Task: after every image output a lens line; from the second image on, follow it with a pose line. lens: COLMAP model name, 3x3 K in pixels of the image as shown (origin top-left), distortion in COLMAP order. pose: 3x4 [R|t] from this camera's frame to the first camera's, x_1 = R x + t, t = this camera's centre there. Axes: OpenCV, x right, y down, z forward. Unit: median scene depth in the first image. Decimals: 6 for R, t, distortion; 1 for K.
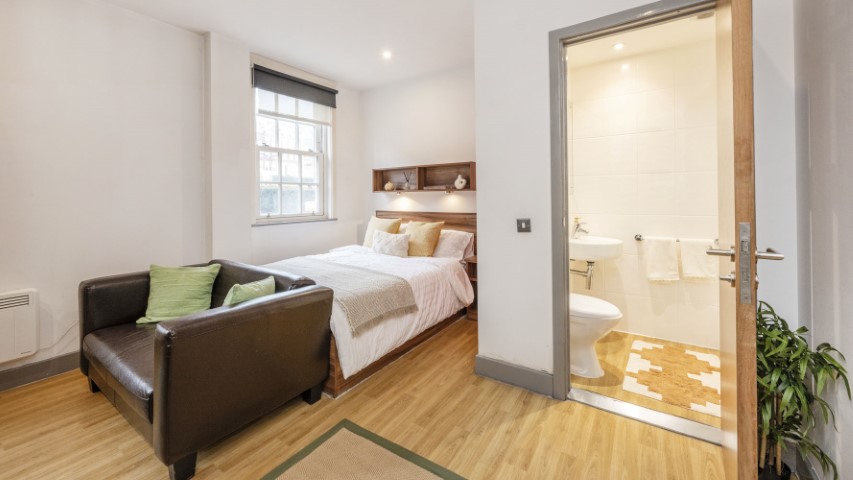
lens RADIAL K [[333.3, 0, 427.0], [0, 333.3, 195.8], [0, 0, 1]] dist [0.000648, -0.000005]
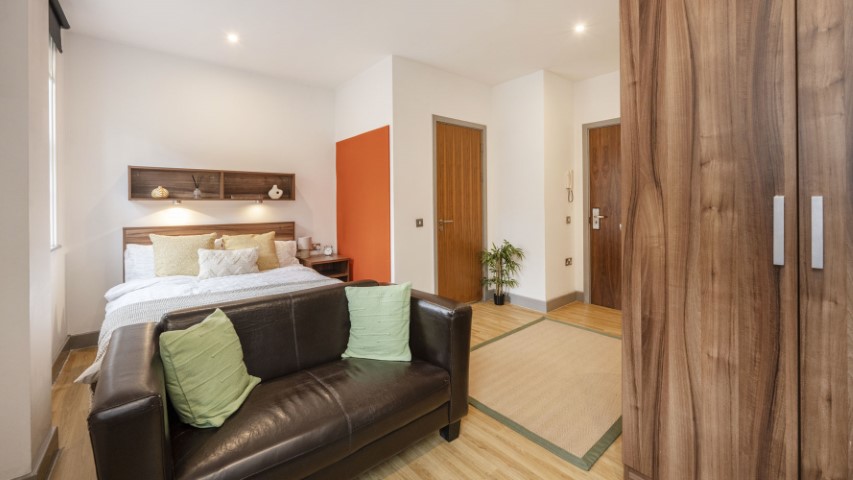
lens RADIAL K [[343.3, 0, 424.1], [0, 343.3, 203.0], [0, 0, 1]] dist [0.000764, -0.000025]
pose [[0.284623, 0.010710, 0.958580, -0.739773], [0.002799, 0.999924, -0.012003, 0.005414], [-0.958636, 0.006100, 0.284571, 0.261416]]
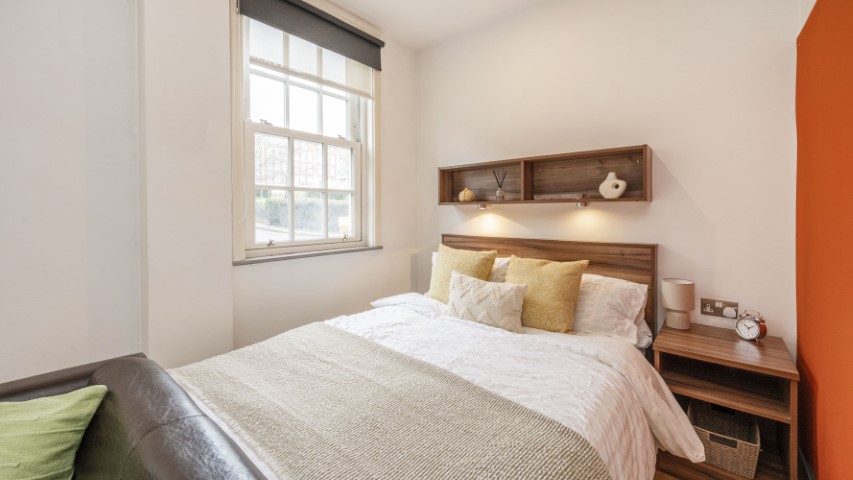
lens RADIAL K [[340.3, 0, 427.5], [0, 340.3, 215.8], [0, 0, 1]] dist [-0.000523, -0.000052]
pose [[0.995207, 0.006949, -0.097546, -0.136068], [-0.005771, 0.999907, 0.012351, 0.001997], [0.097623, -0.011729, 0.995154, 0.411404]]
